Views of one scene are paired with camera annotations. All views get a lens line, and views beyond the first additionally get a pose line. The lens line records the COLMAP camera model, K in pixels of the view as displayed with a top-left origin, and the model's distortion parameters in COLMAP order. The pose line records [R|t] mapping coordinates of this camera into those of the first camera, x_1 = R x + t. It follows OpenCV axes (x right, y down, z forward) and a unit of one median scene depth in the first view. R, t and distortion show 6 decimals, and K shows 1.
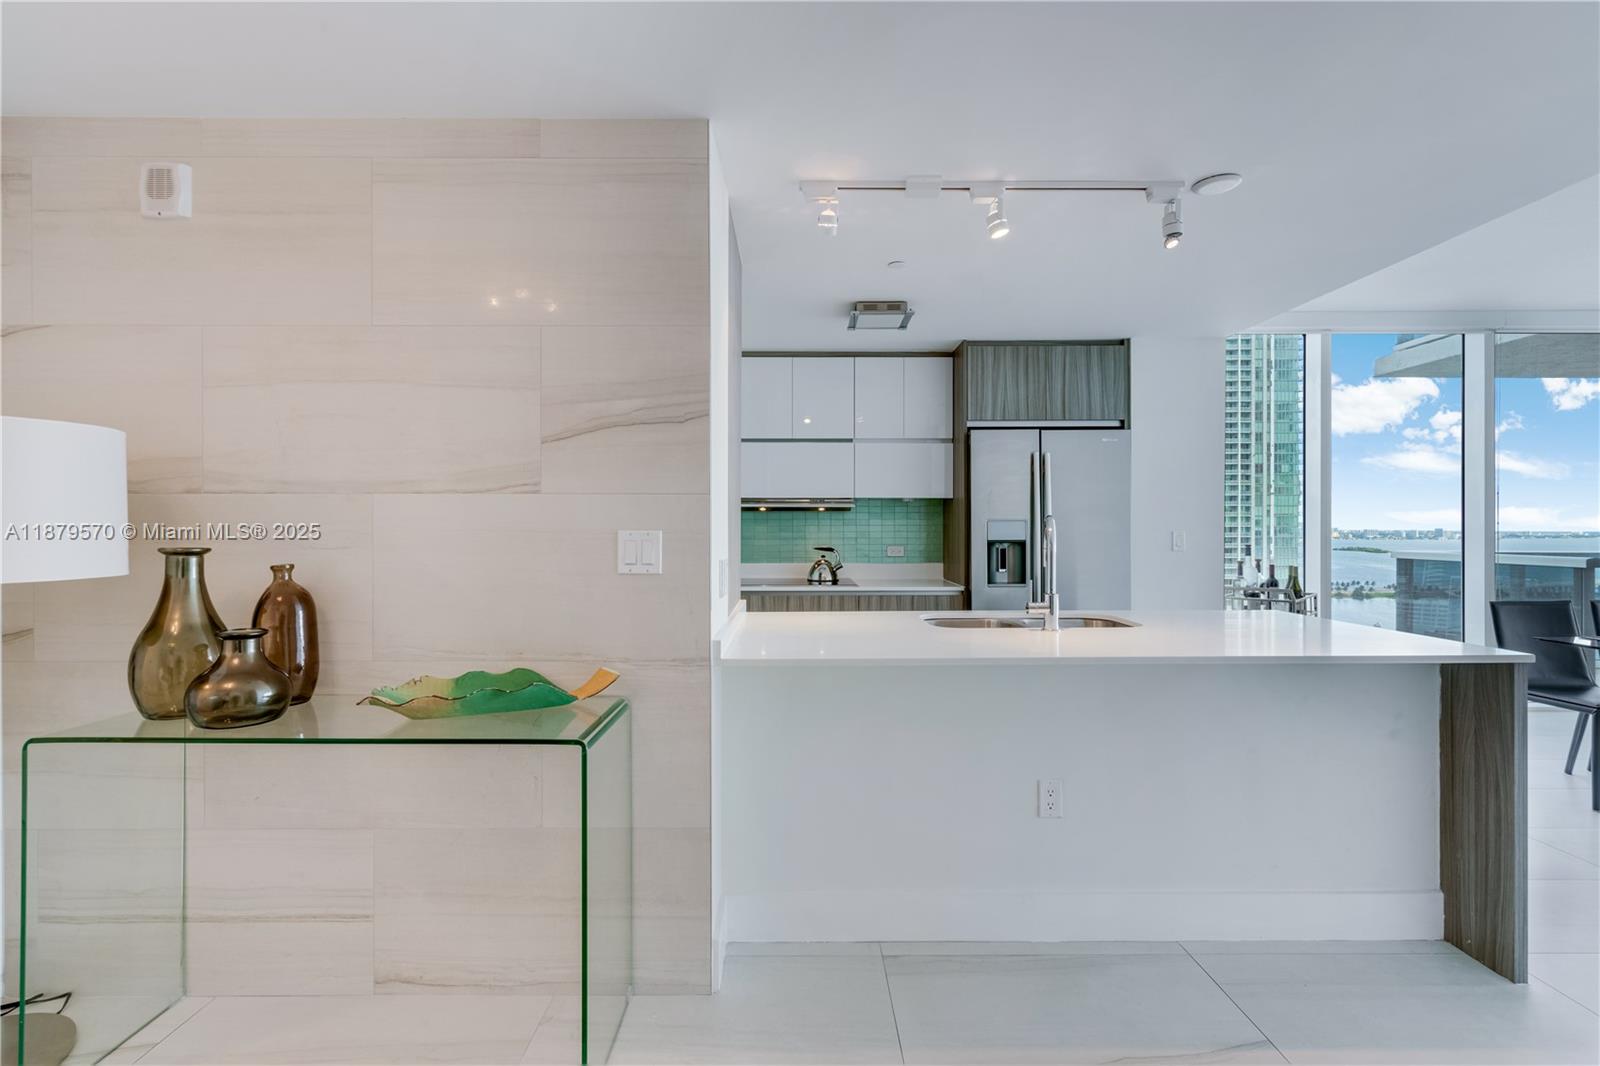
lens RADIAL K [[725.4, 0, 813.2], [0, 725.4, 526.1], [0, 0, 1]] dist [-0.004550, 0.001583]
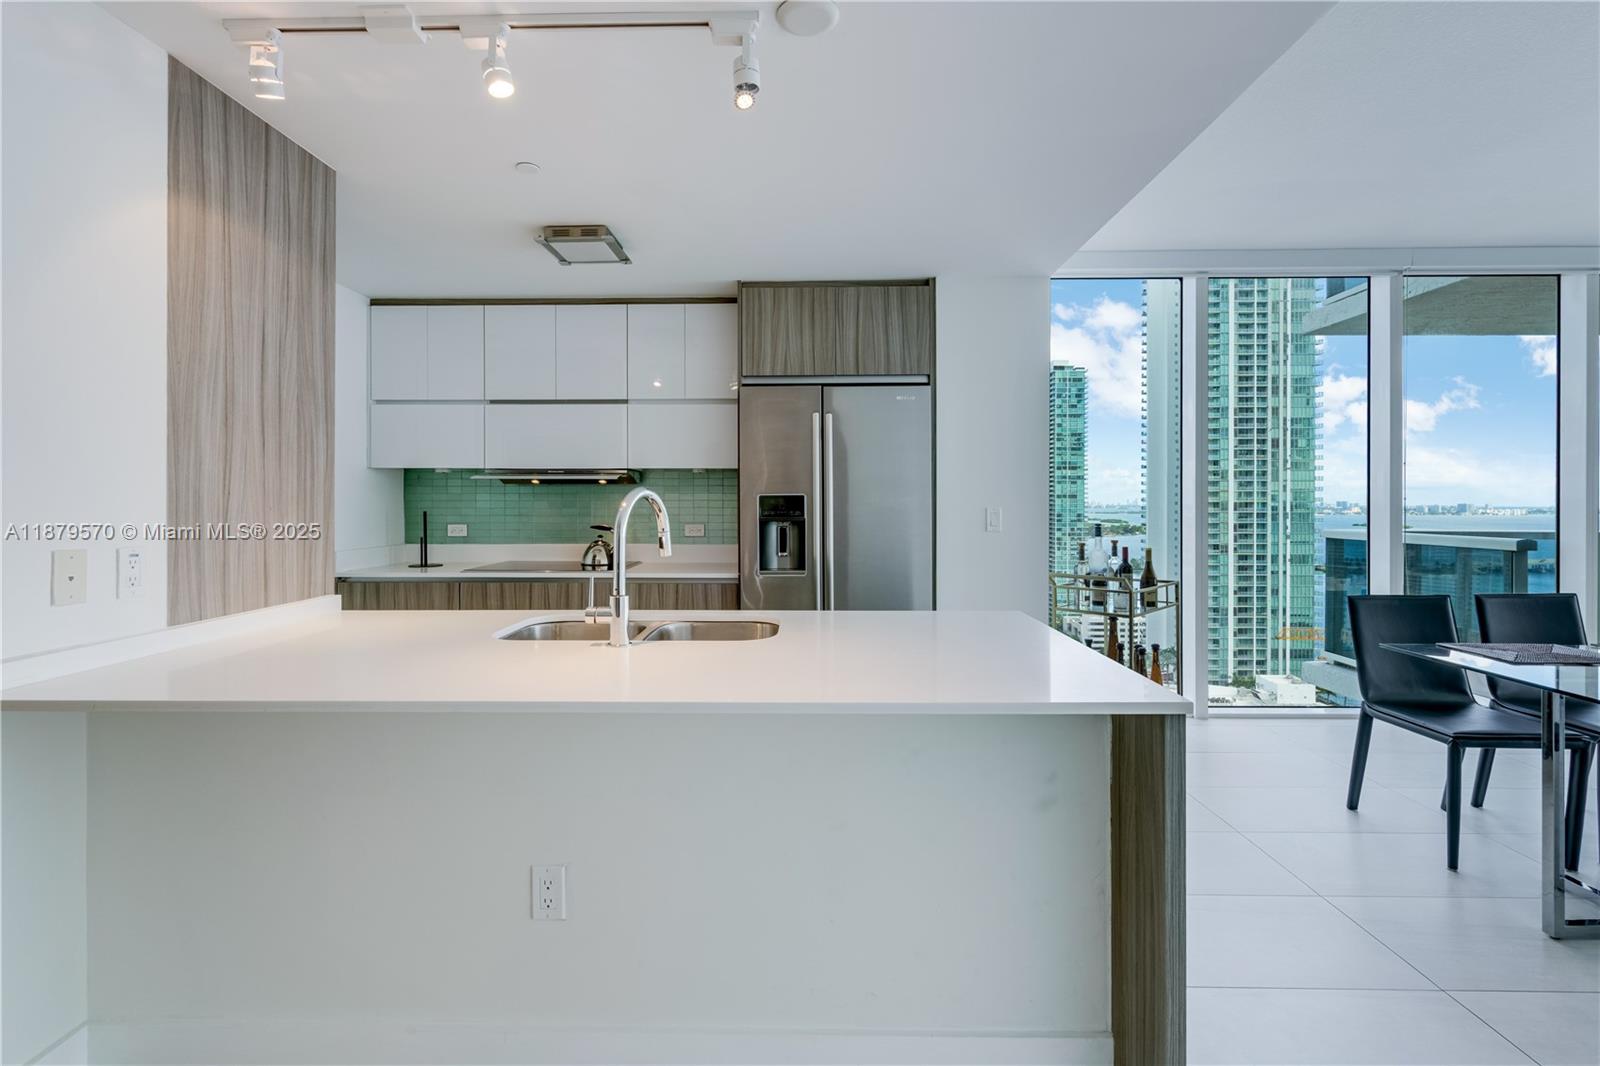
lens RADIAL K [[725.4, 0, 812.3], [0, 725.4, 499.1], [0, 0, 1]] dist [-0.004550, 0.001583]
pose [[0.999852, 0.000327, -0.017188, 0.308230], [-0.000378, 0.999996, -0.002951, -0.000283], [0.017187, 0.002957, 0.999848, 0.159490]]
